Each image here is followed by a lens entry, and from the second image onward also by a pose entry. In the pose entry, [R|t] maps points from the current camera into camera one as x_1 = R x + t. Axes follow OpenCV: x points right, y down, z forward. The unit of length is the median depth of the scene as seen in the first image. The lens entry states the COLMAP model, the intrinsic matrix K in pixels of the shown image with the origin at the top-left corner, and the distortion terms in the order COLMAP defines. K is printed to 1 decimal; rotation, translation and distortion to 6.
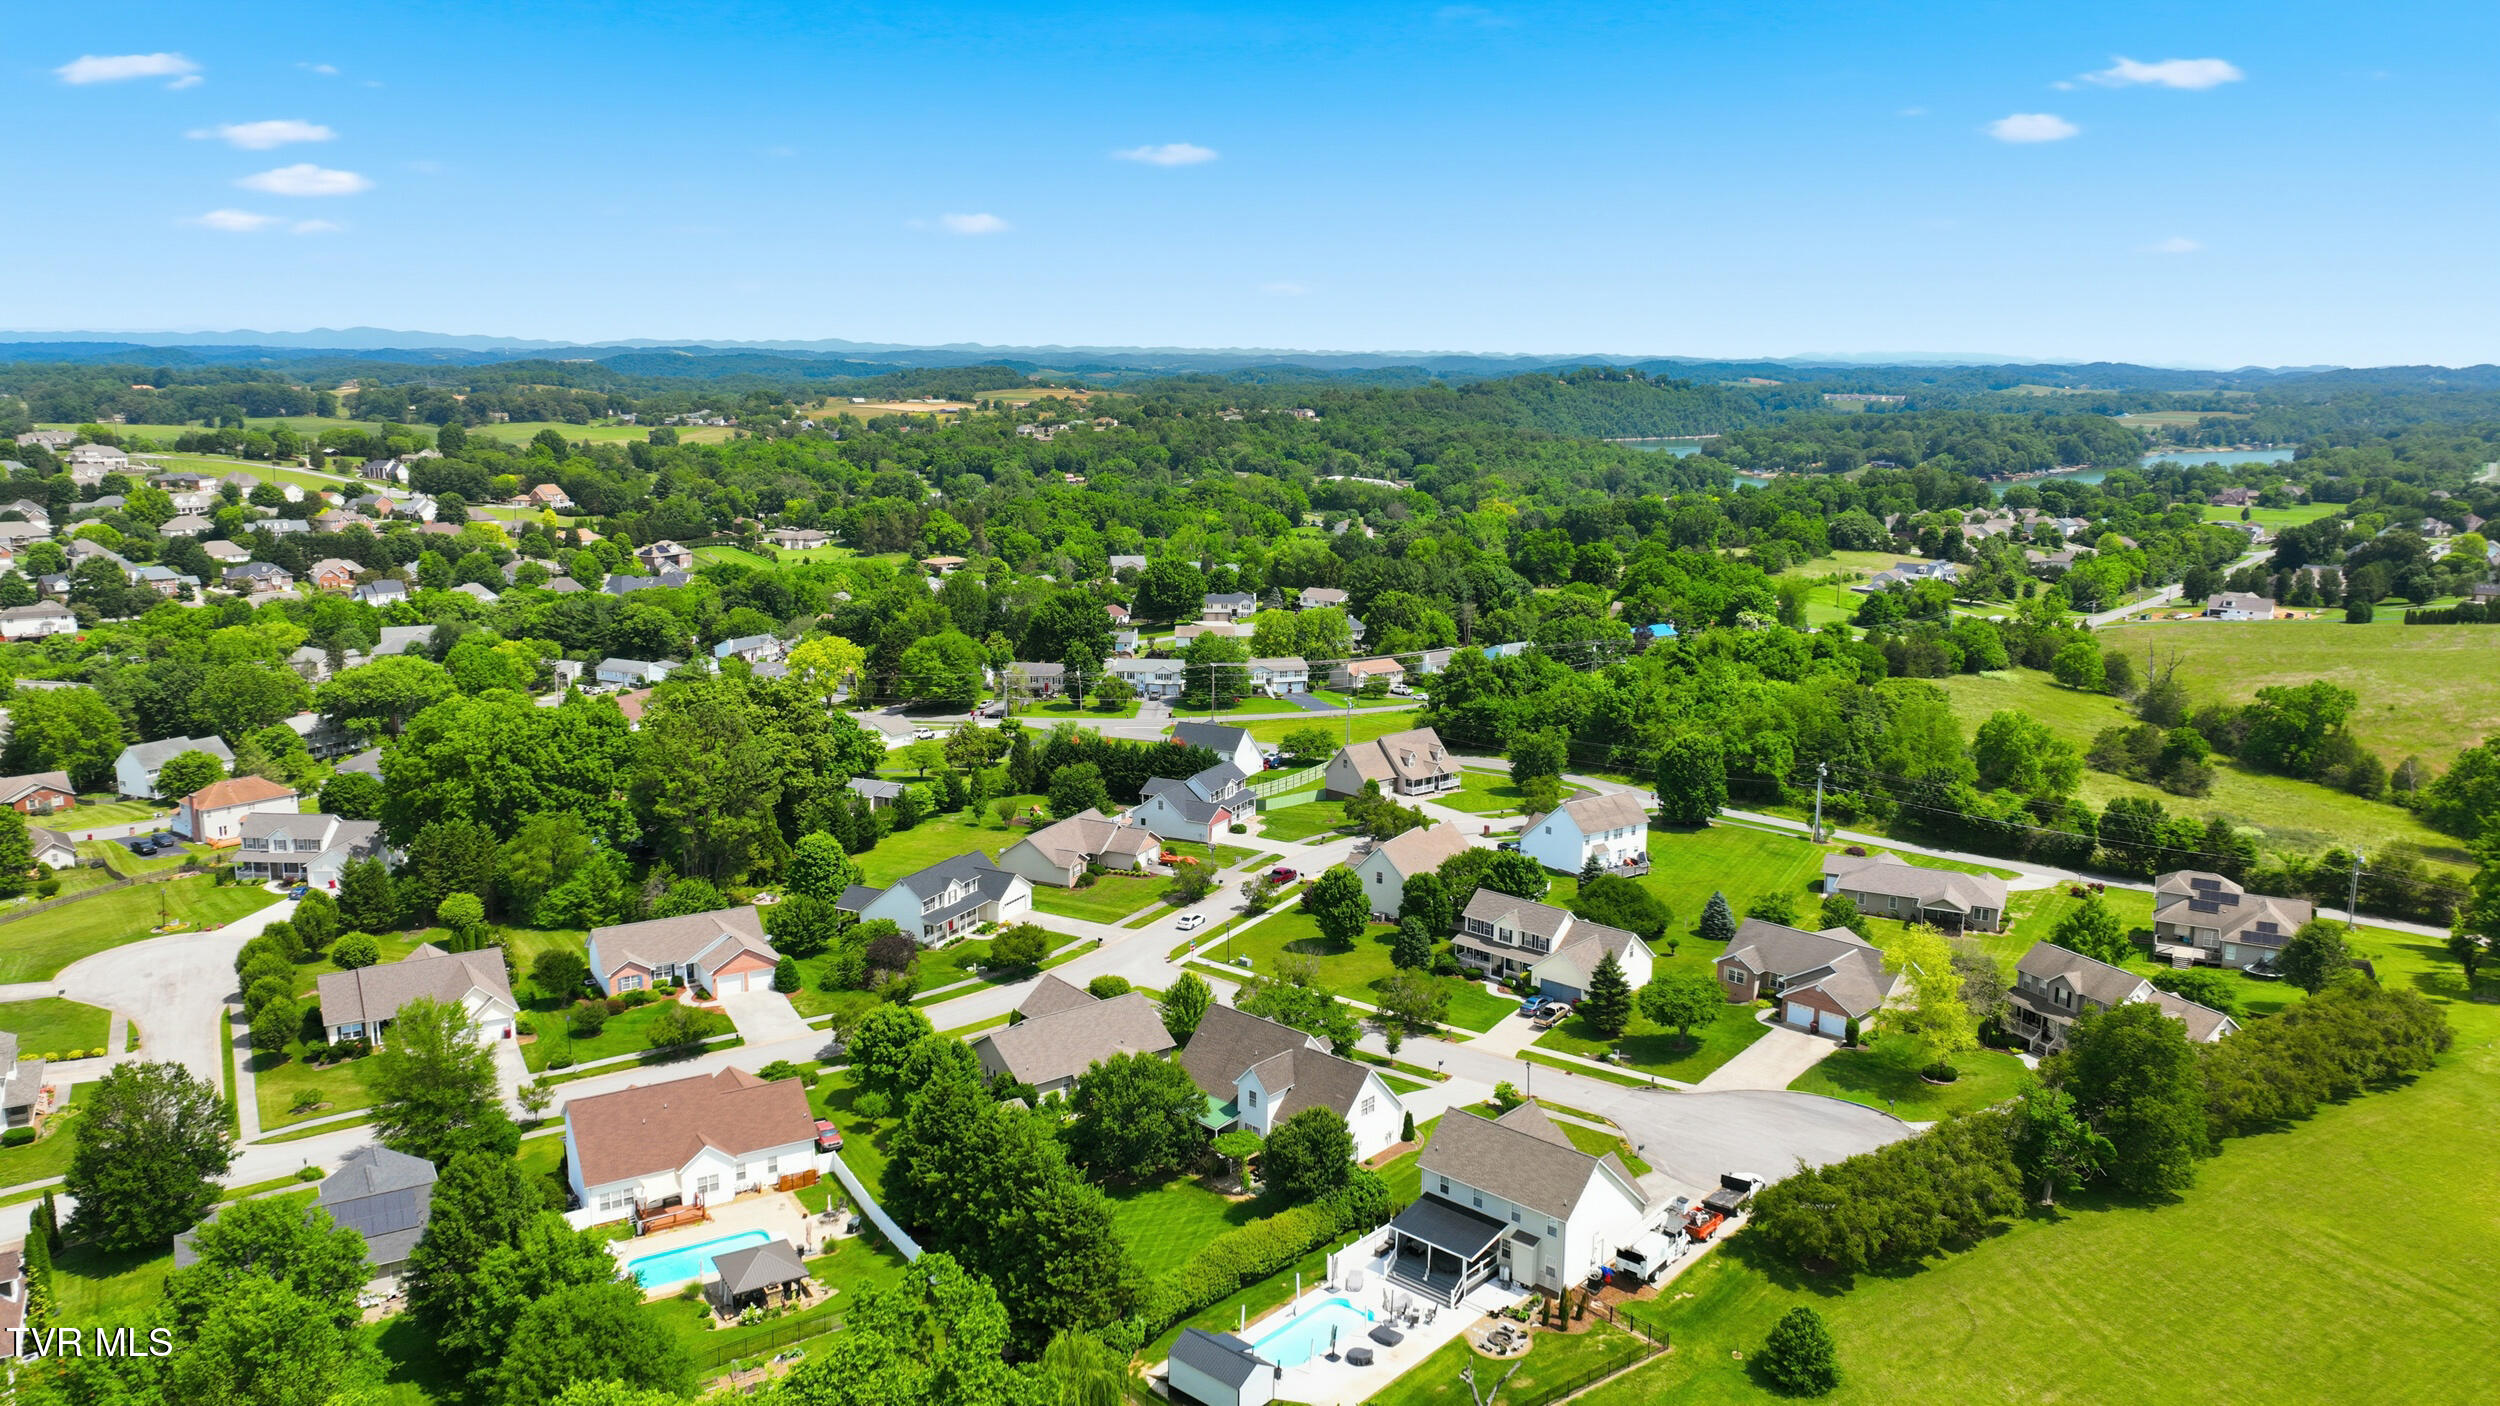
lens RADIAL K [[1746.4, 0, 1251.1], [0, 1746.4, 699.5], [0, 0, 1]] dist [-0.000437, 0.011344]
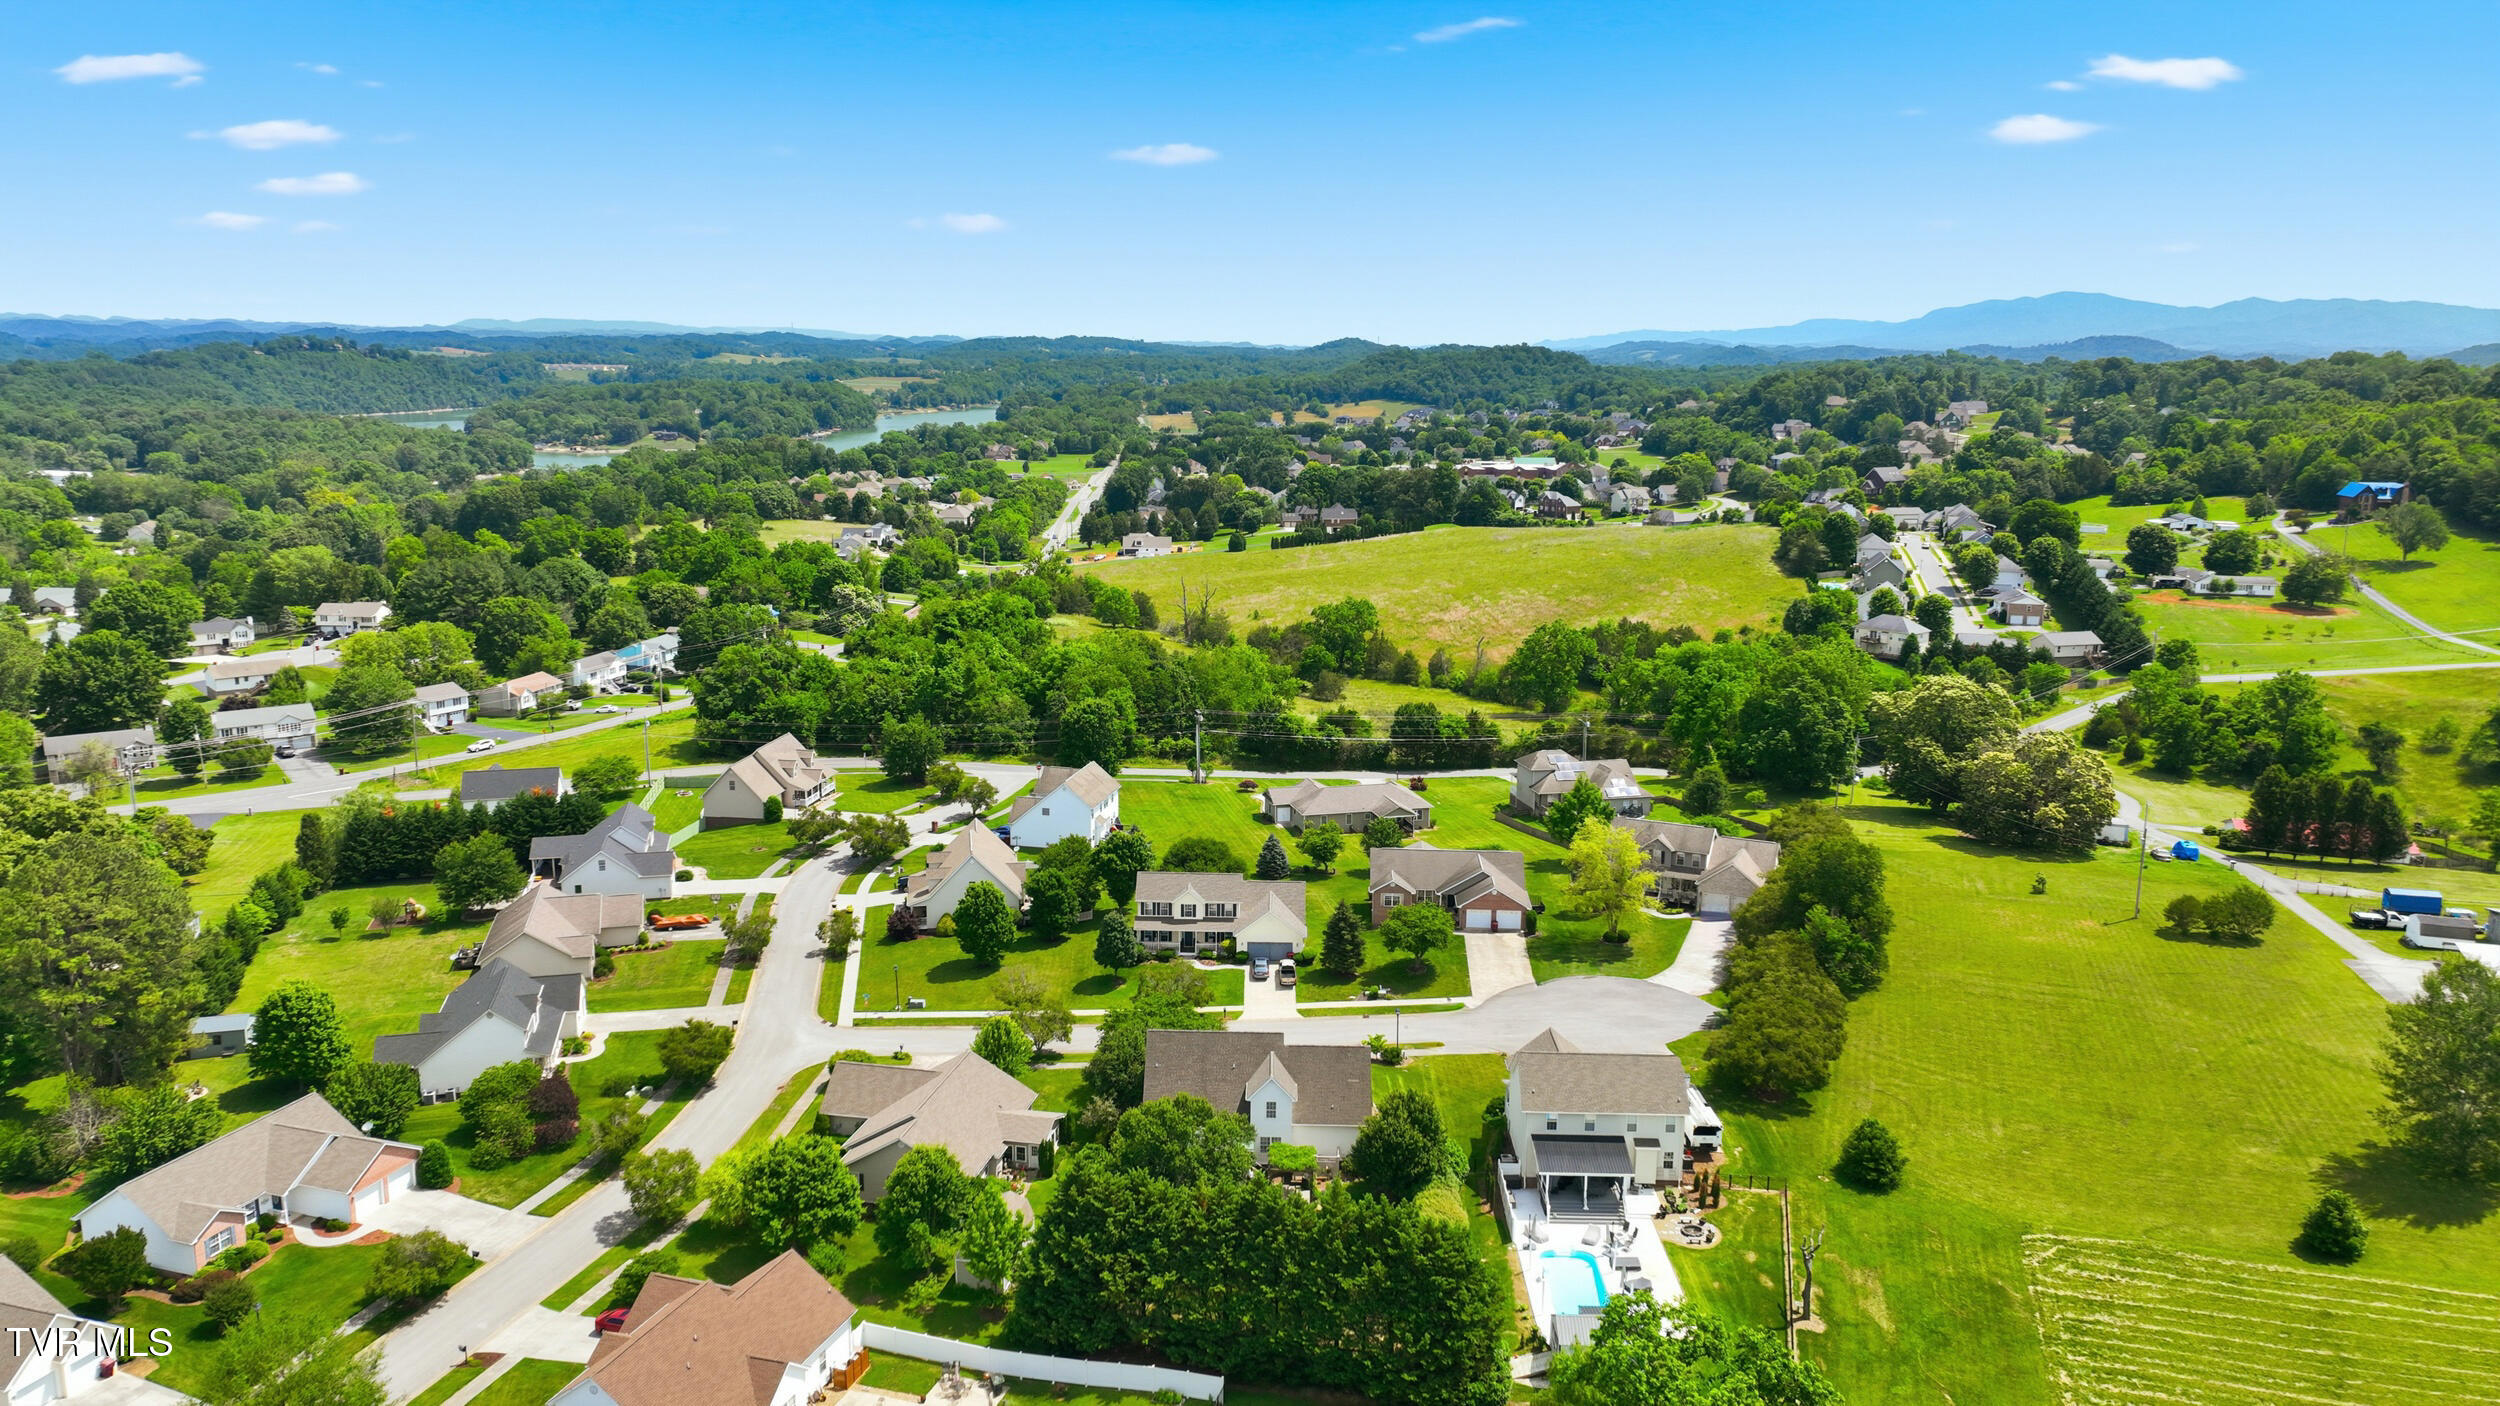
lens RADIAL K [[1746.4, 0, 1247.2], [0, 1746.4, 702.7], [0, 0, 1]] dist [-0.000437, 0.011344]
pose [[0.757312, -0.132207, 0.639530, -0.185098], [0.119997, 0.990791, 0.062725, -0.017543], [-0.641933, 0.029240, 0.766203, 0.081037]]
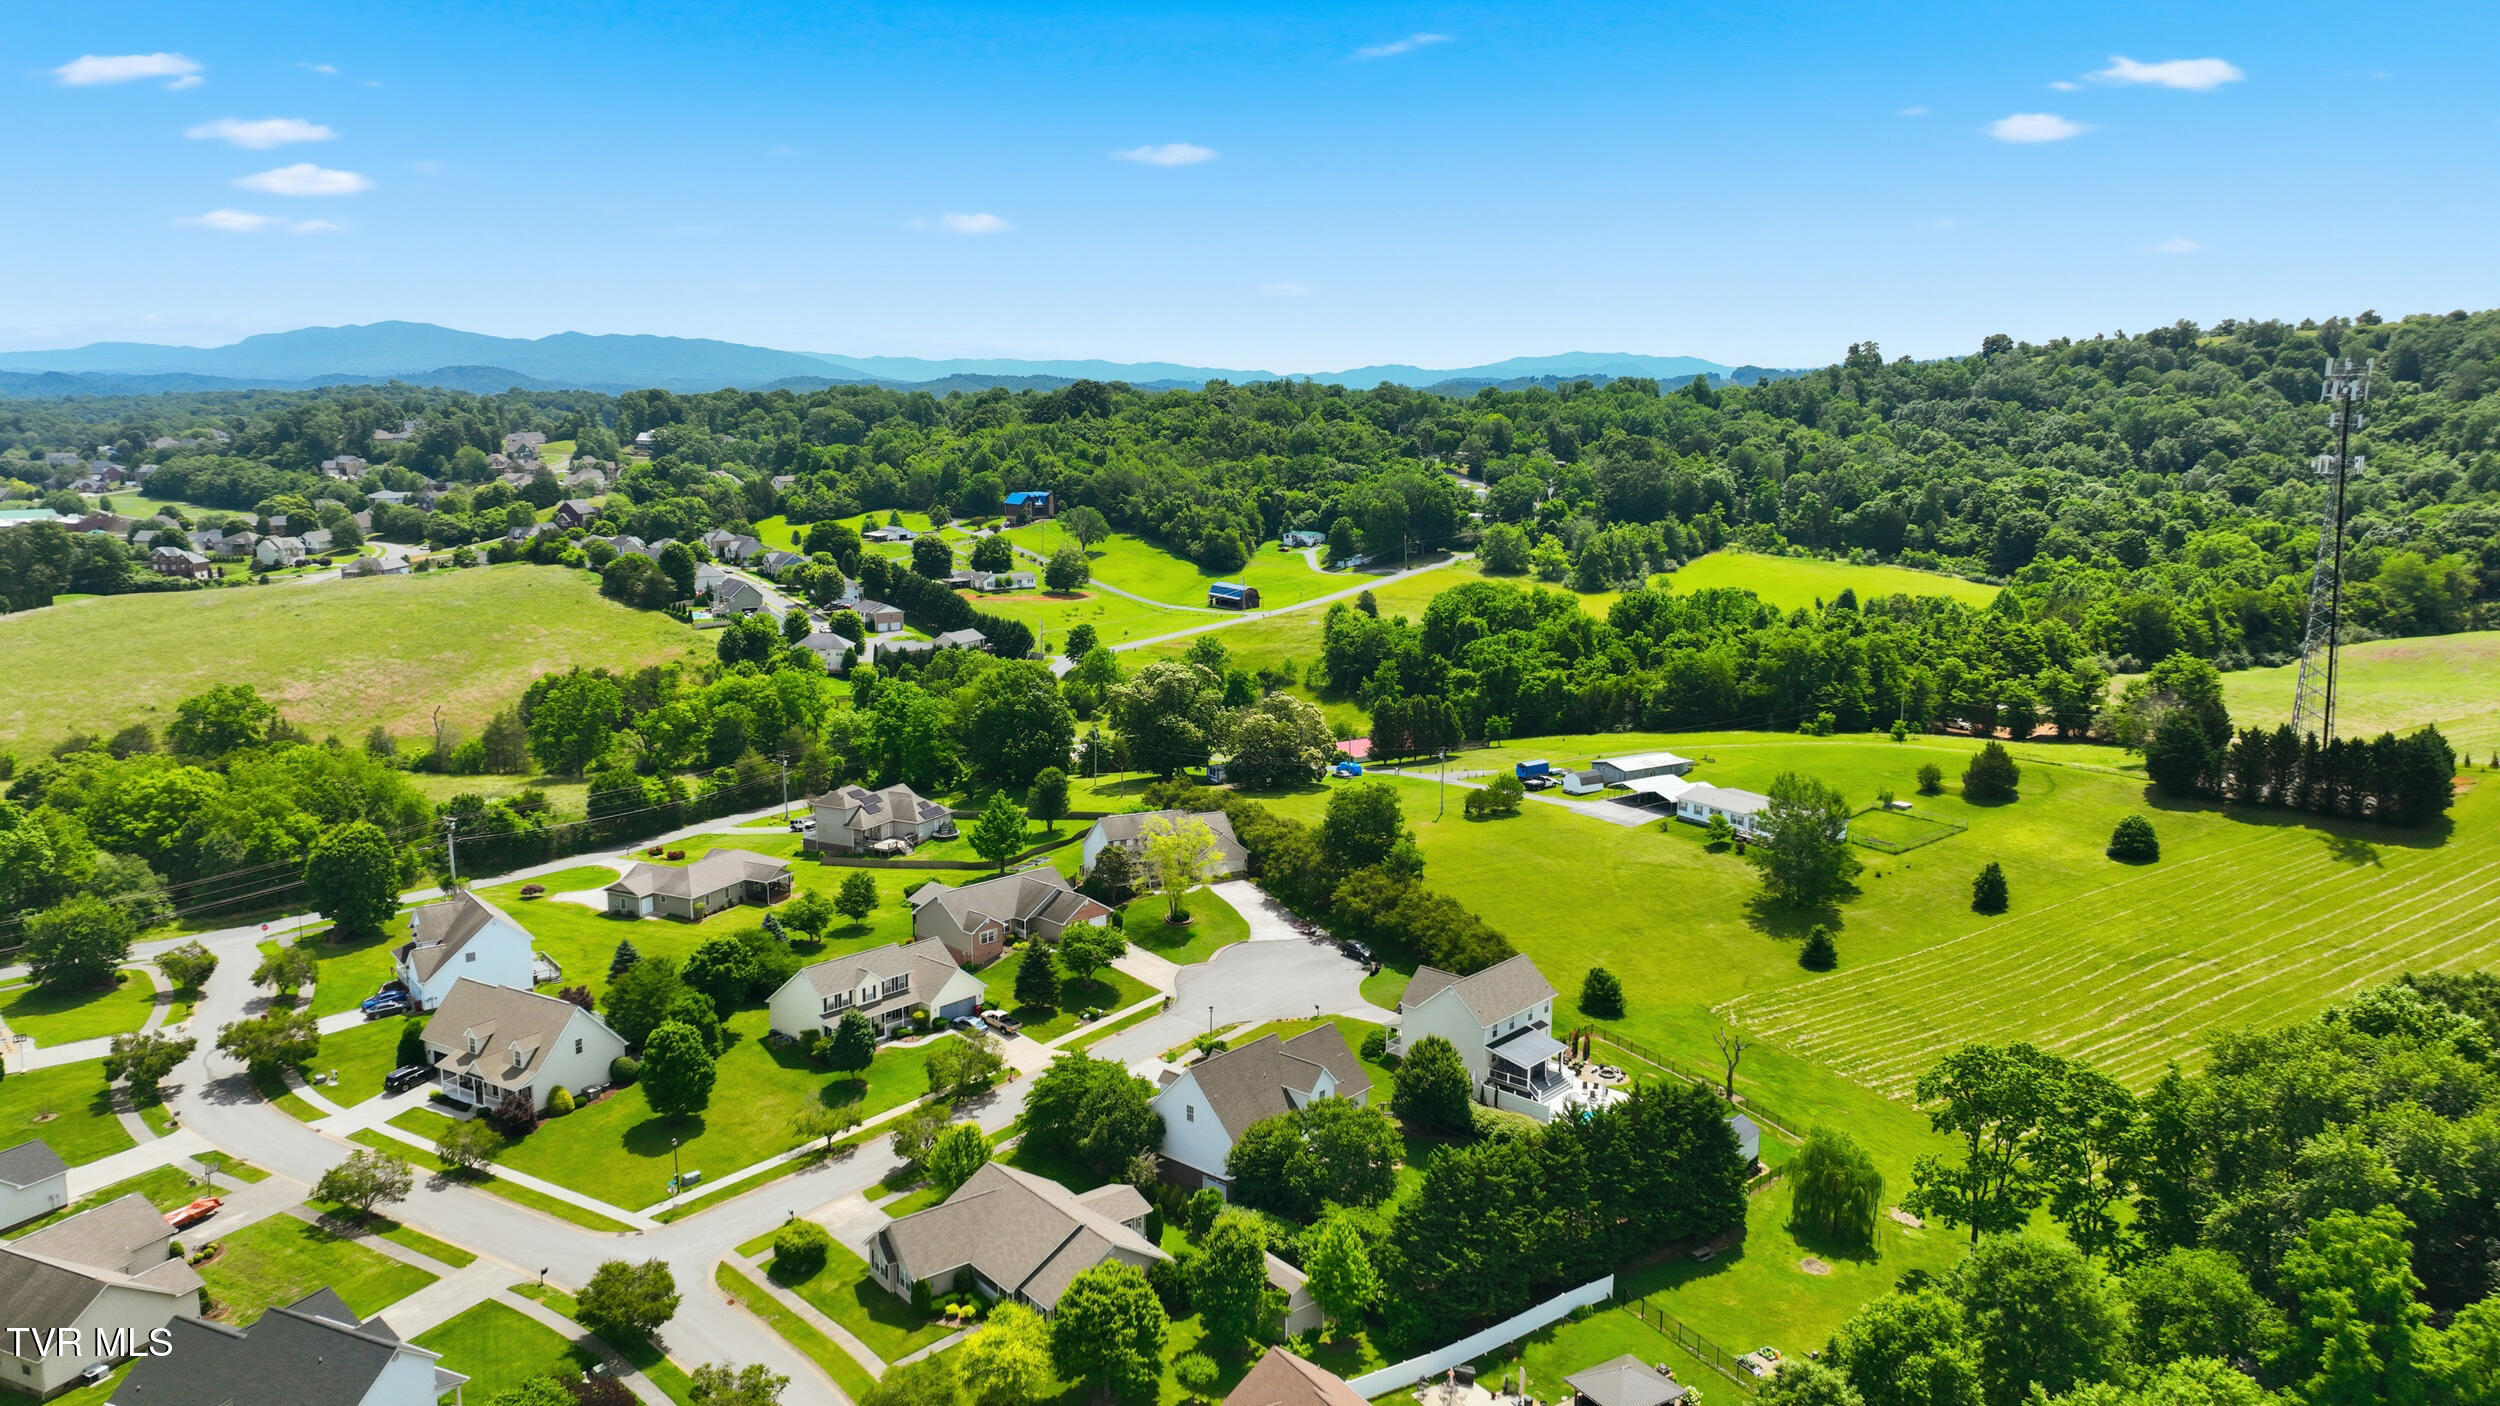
lens RADIAL K [[1746.4, 0, 1251.8], [0, 1746.4, 707.4], [0, 0, 1]] dist [-0.000437, 0.011344]
pose [[-0.015681, -0.185846, 0.982454, -0.304516], [0.176162, 0.966691, 0.185676, -0.061780], [-0.984236, 0.175982, 0.017580, 0.304283]]
